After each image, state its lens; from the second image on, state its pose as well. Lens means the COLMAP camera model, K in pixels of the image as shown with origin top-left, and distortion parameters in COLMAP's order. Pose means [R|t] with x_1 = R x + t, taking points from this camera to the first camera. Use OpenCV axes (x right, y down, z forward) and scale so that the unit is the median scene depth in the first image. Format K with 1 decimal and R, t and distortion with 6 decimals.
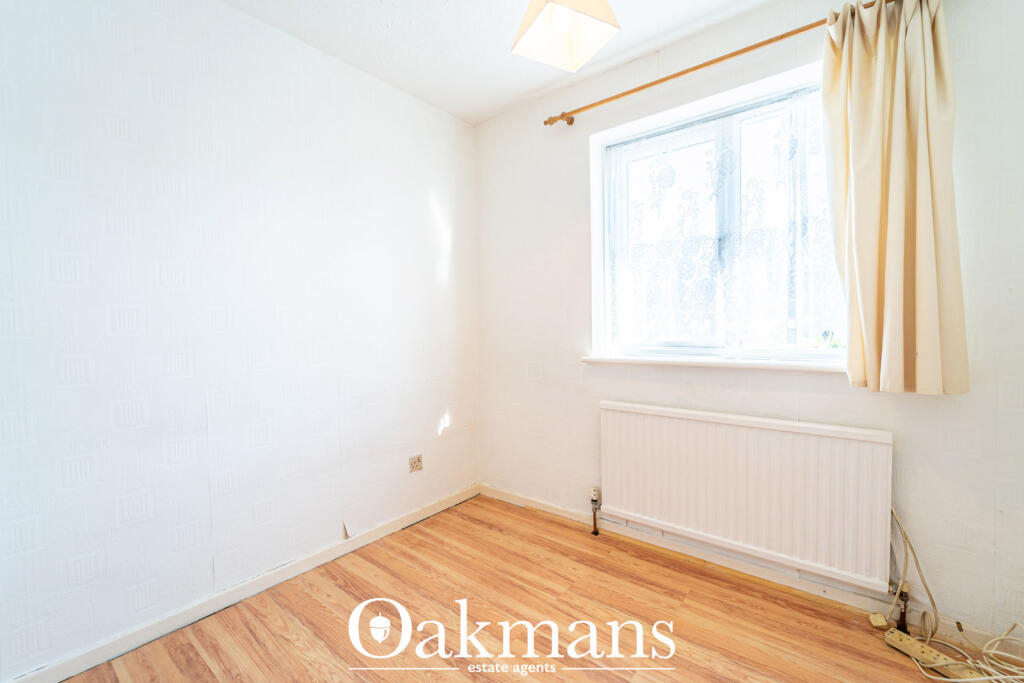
lens RADIAL K [[415.8, 0, 510.4], [0, 415.8, 335.3], [0, 0, 1]] dist [0.001267, -0.000683]
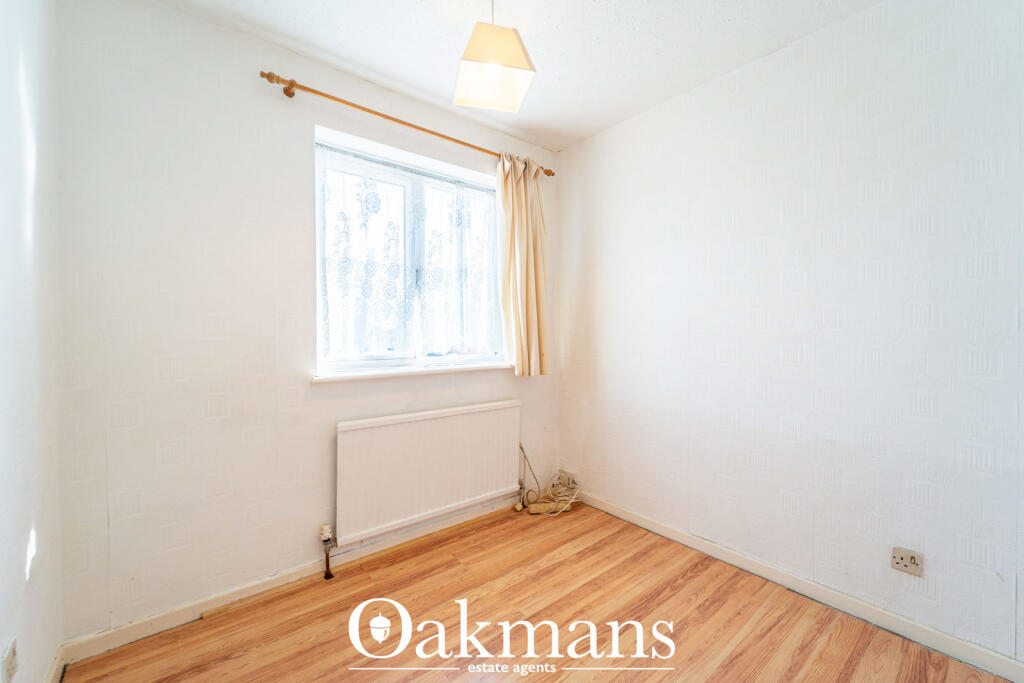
lens RADIAL K [[399.3, 0, 511.0], [0, 399.3, 337.0], [0, 0, 1]] dist [0.000642, -0.000207]
pose [[0.241704, 0.006436, 0.970329, -0.571745], [0.025570, 0.999589, -0.012999, -0.011361], [-0.970013, 0.027953, 0.241440, 0.443278]]
